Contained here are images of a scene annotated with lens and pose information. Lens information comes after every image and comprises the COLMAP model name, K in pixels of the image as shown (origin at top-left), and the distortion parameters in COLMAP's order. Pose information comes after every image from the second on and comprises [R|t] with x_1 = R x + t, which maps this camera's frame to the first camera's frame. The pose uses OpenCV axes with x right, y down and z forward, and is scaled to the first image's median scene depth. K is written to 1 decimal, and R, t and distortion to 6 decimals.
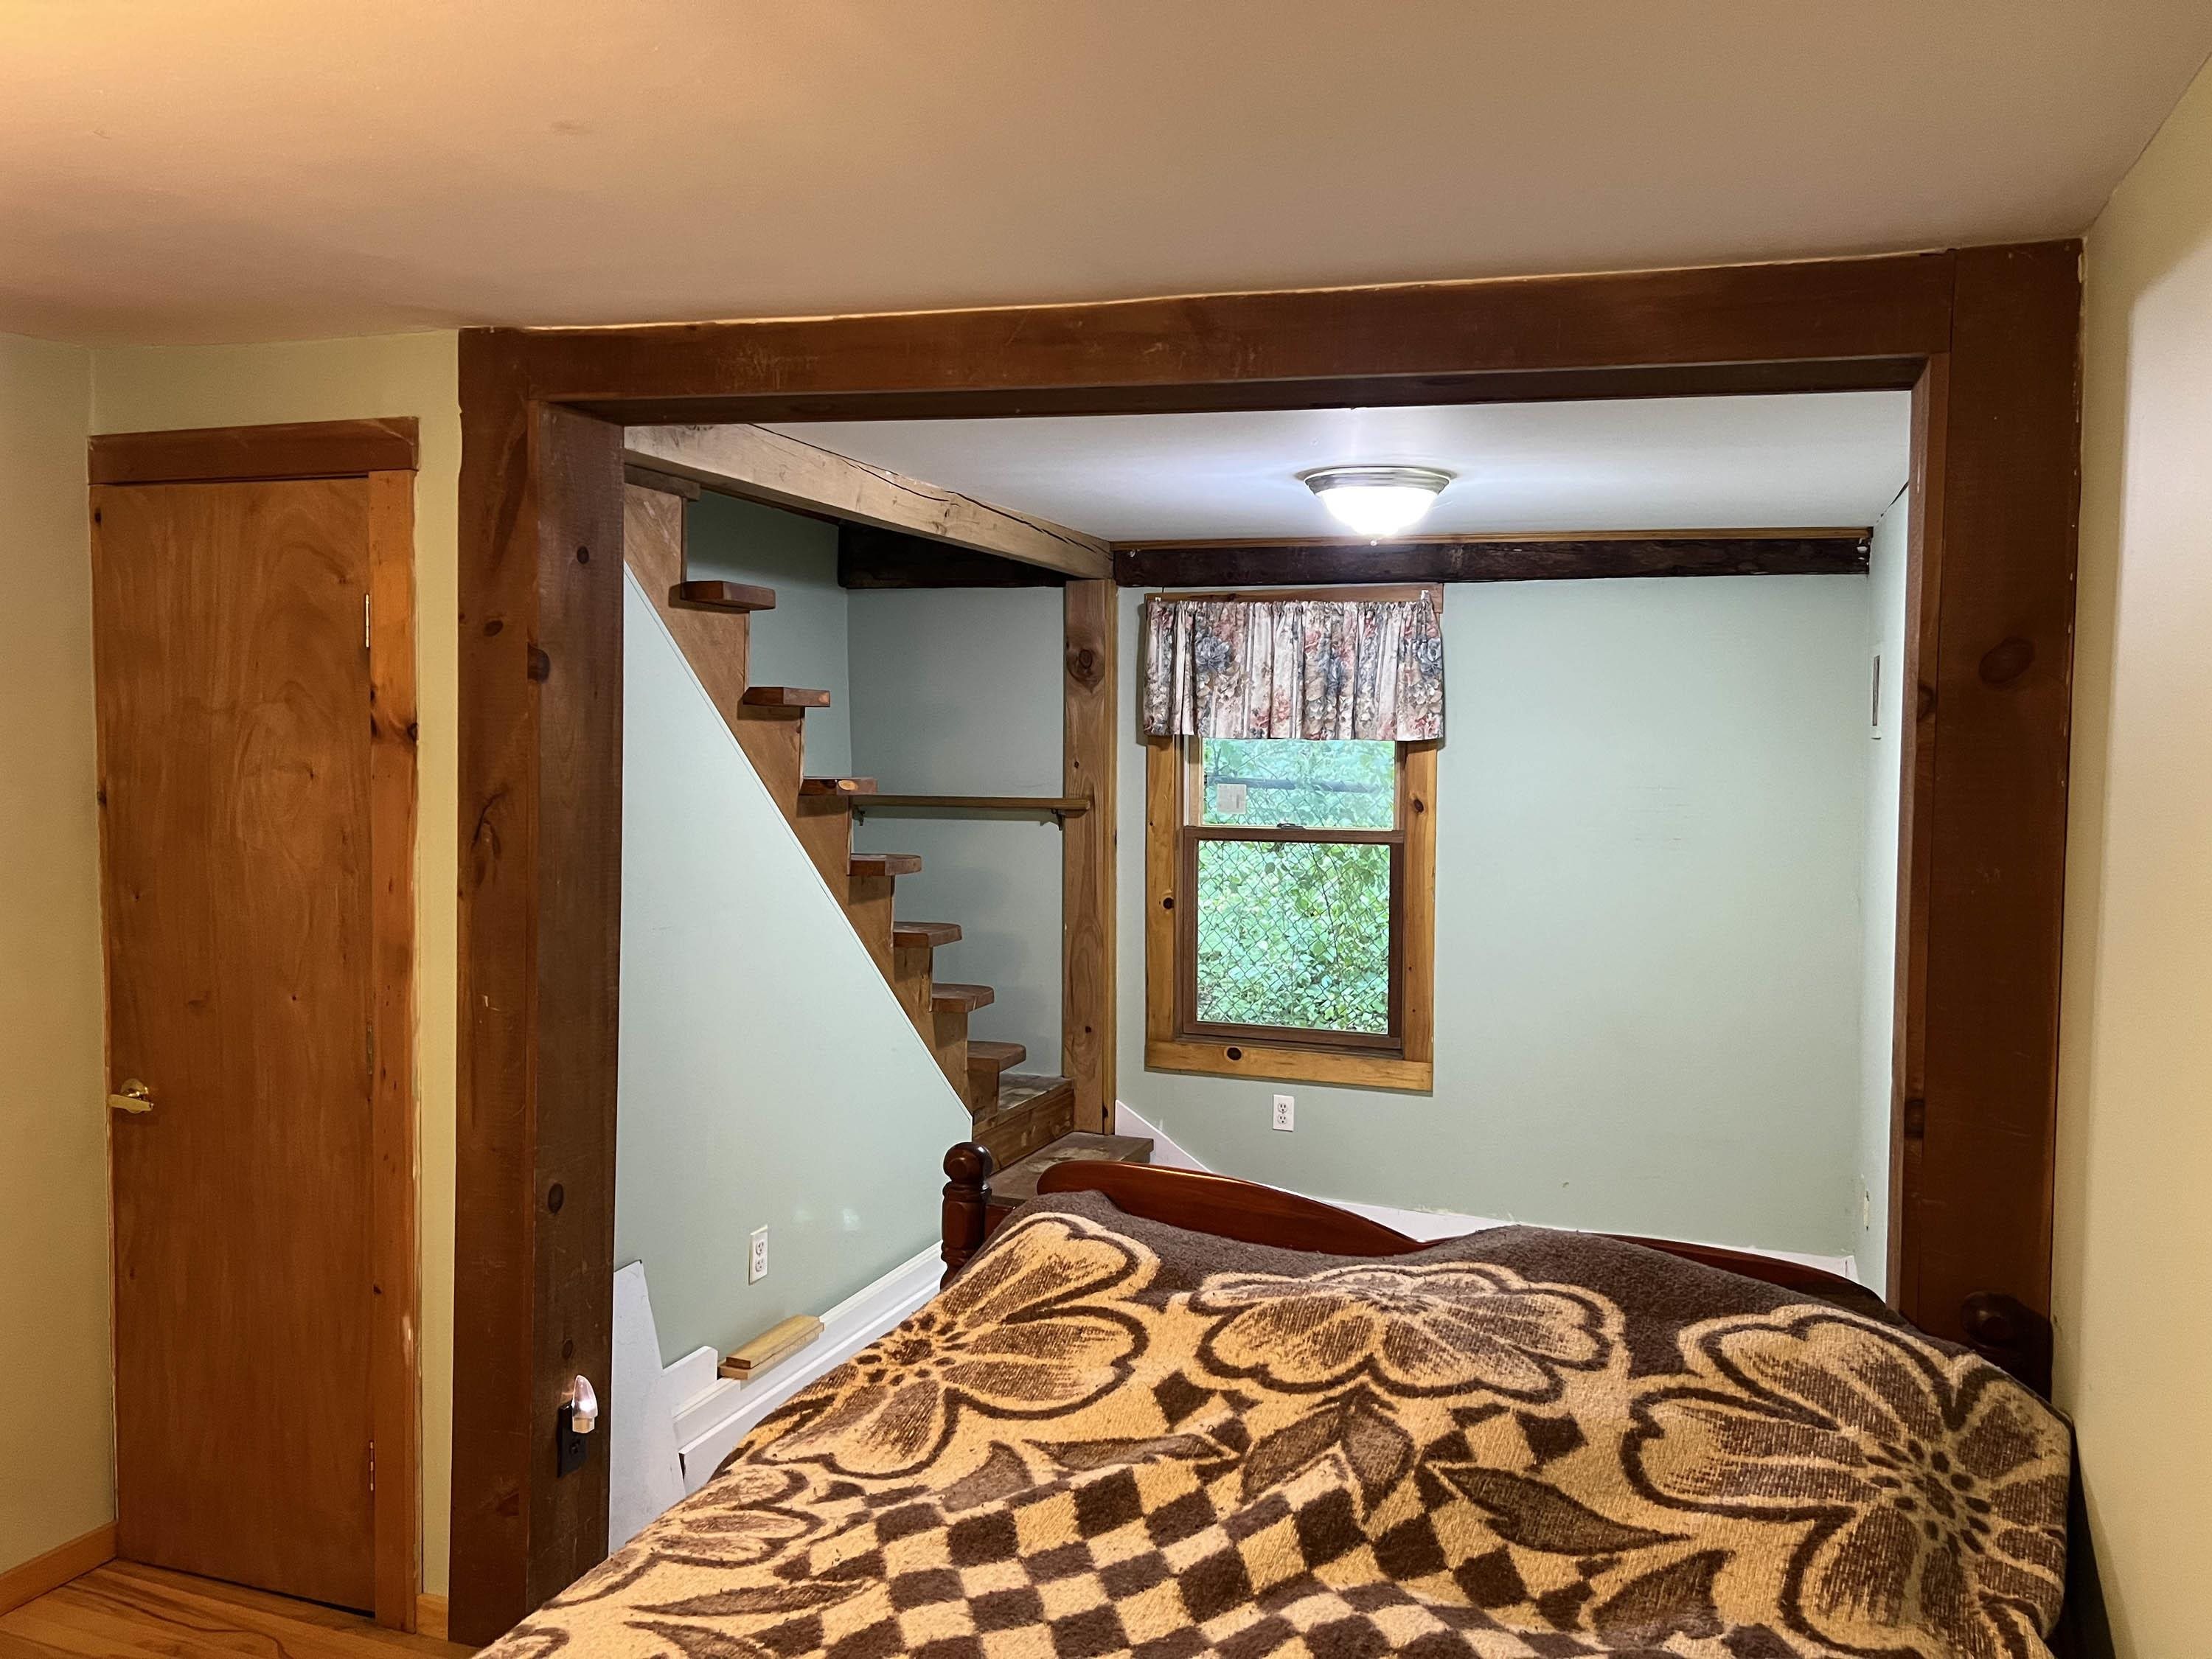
lens RADIAL K [[1679.0, 0, 1093.1], [0, 1679.0, 841.2], [0, 0, 1]] dist [0.065841, -0.078602]
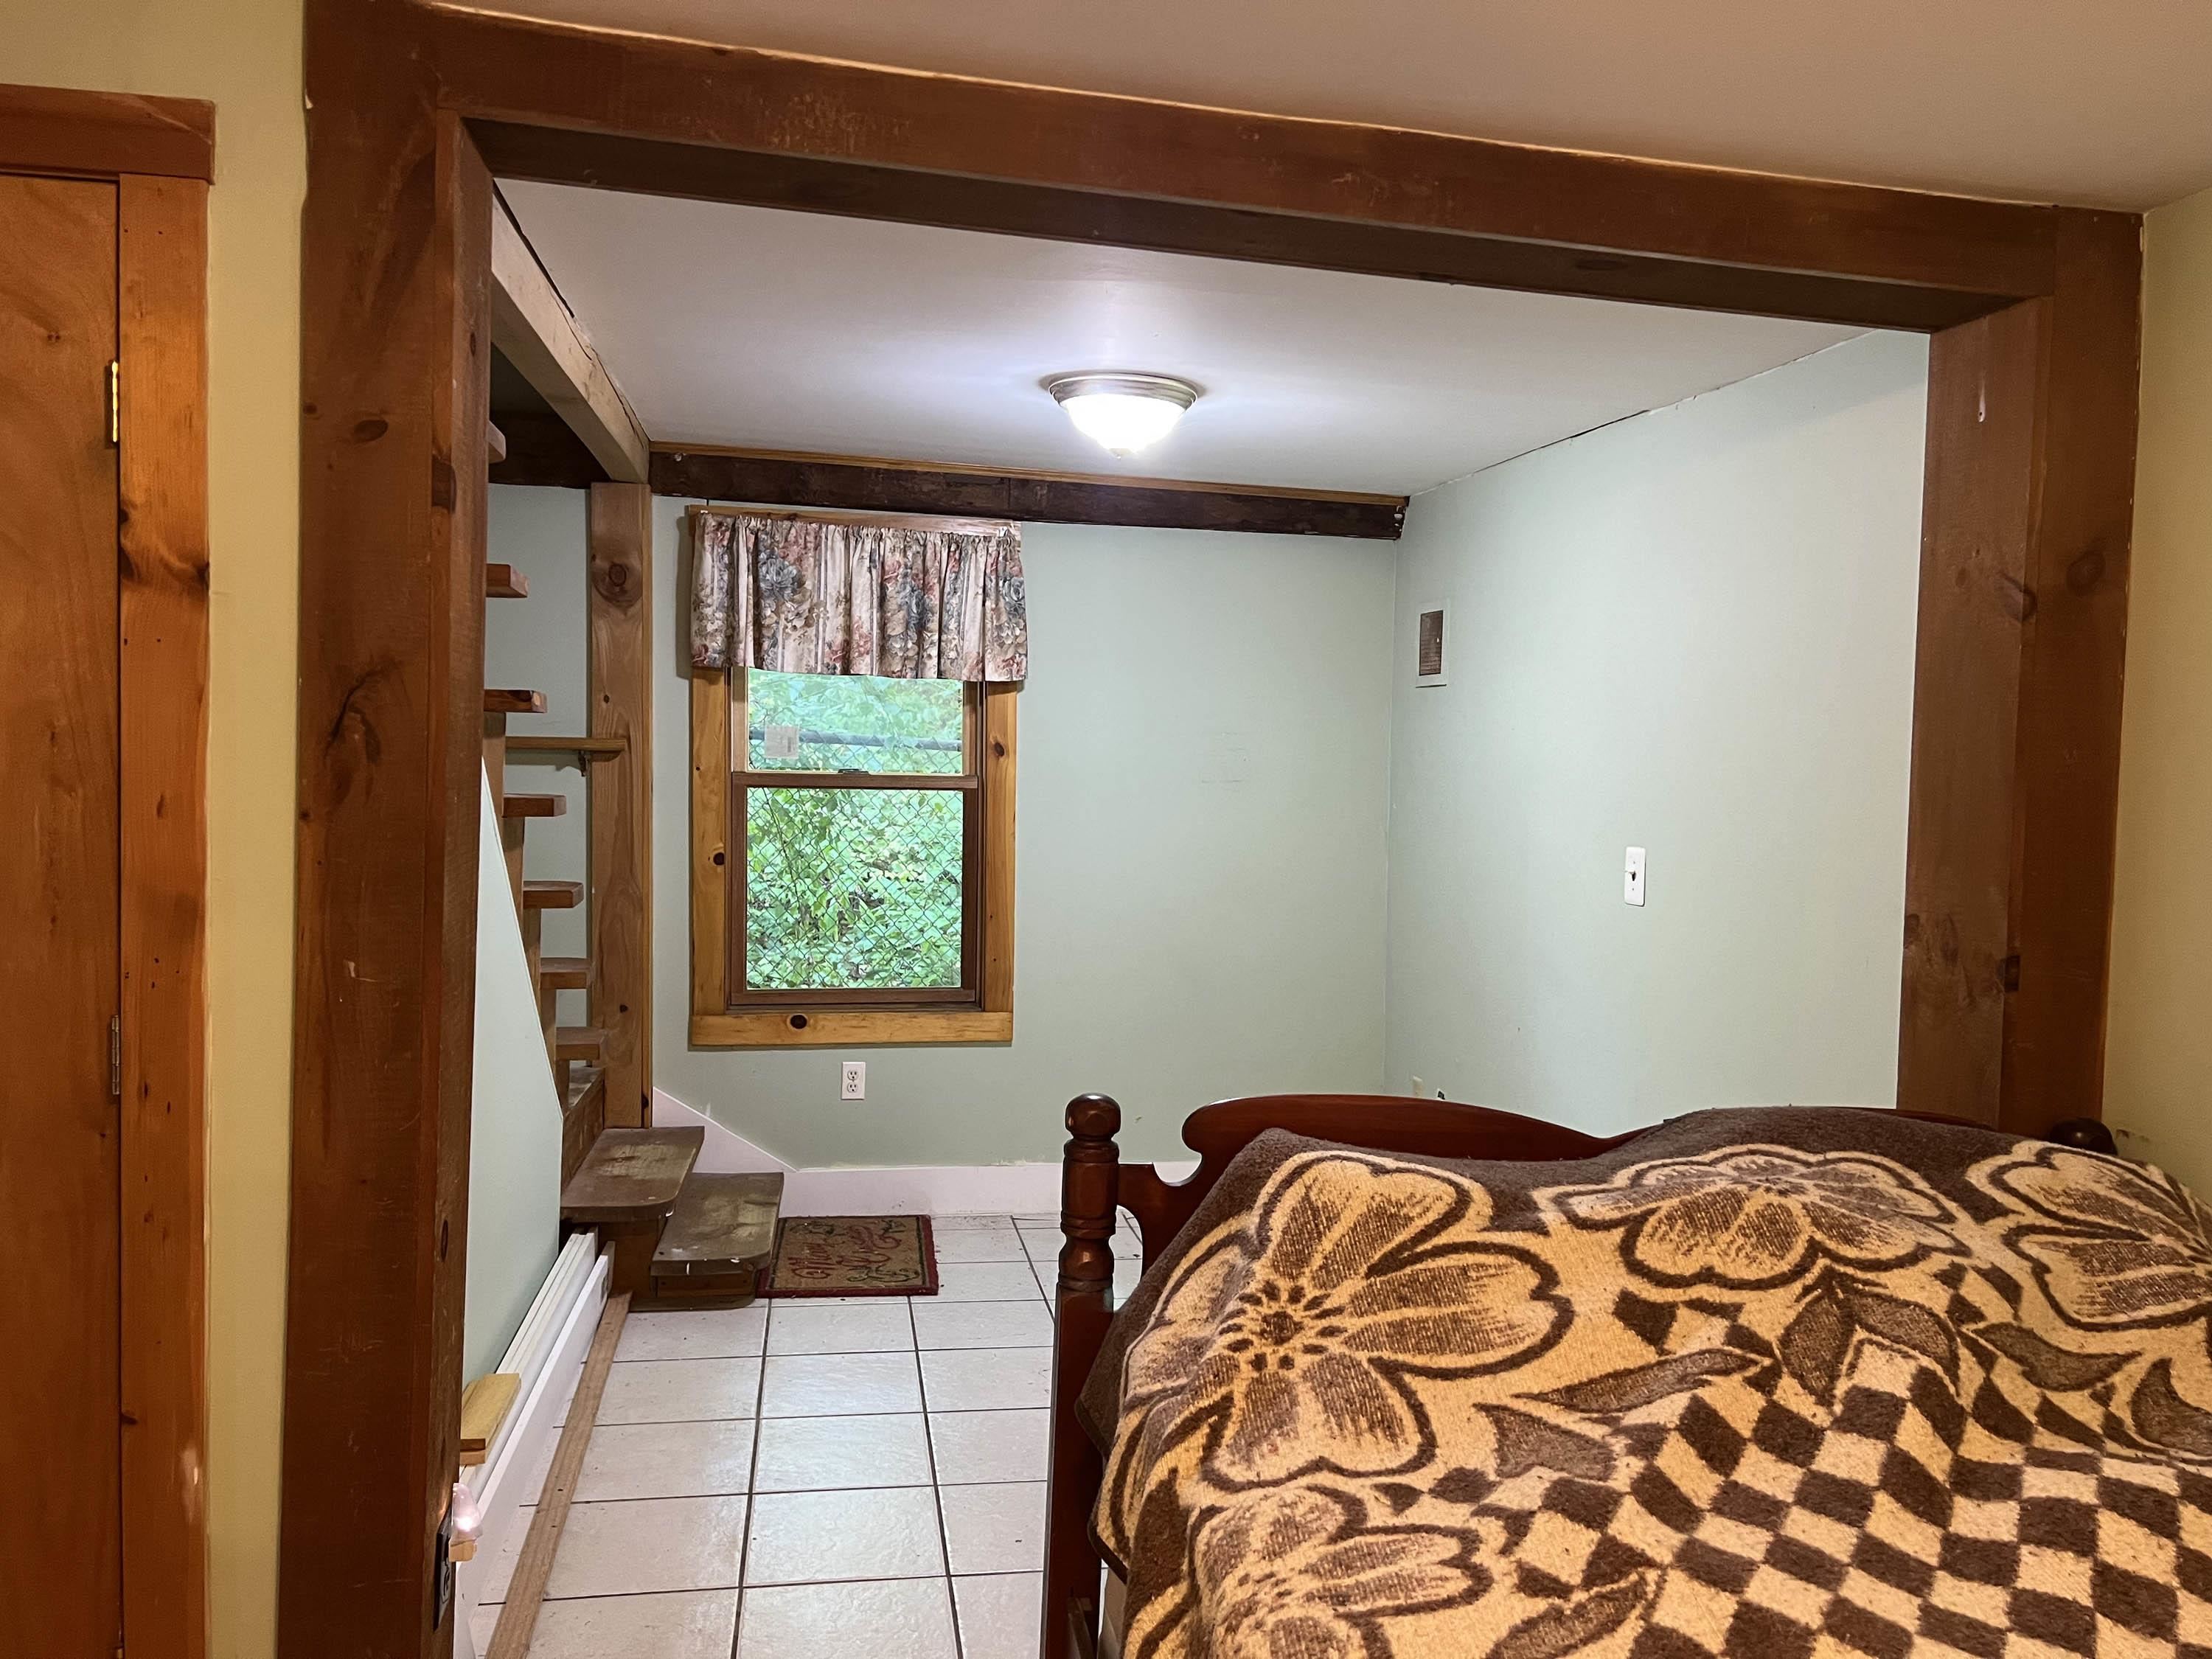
lens RADIAL K [[1679.0, 0, 1189.8], [0, 1679.0, 827.0], [0, 0, 1]] dist [0.065841, -0.078602]
pose [[0.858044, -0.017420, 0.513281, -0.421707], [0.015295, 0.999848, 0.008364, 0.035627], [-0.513349, 0.000674, 0.858180, 0.229556]]
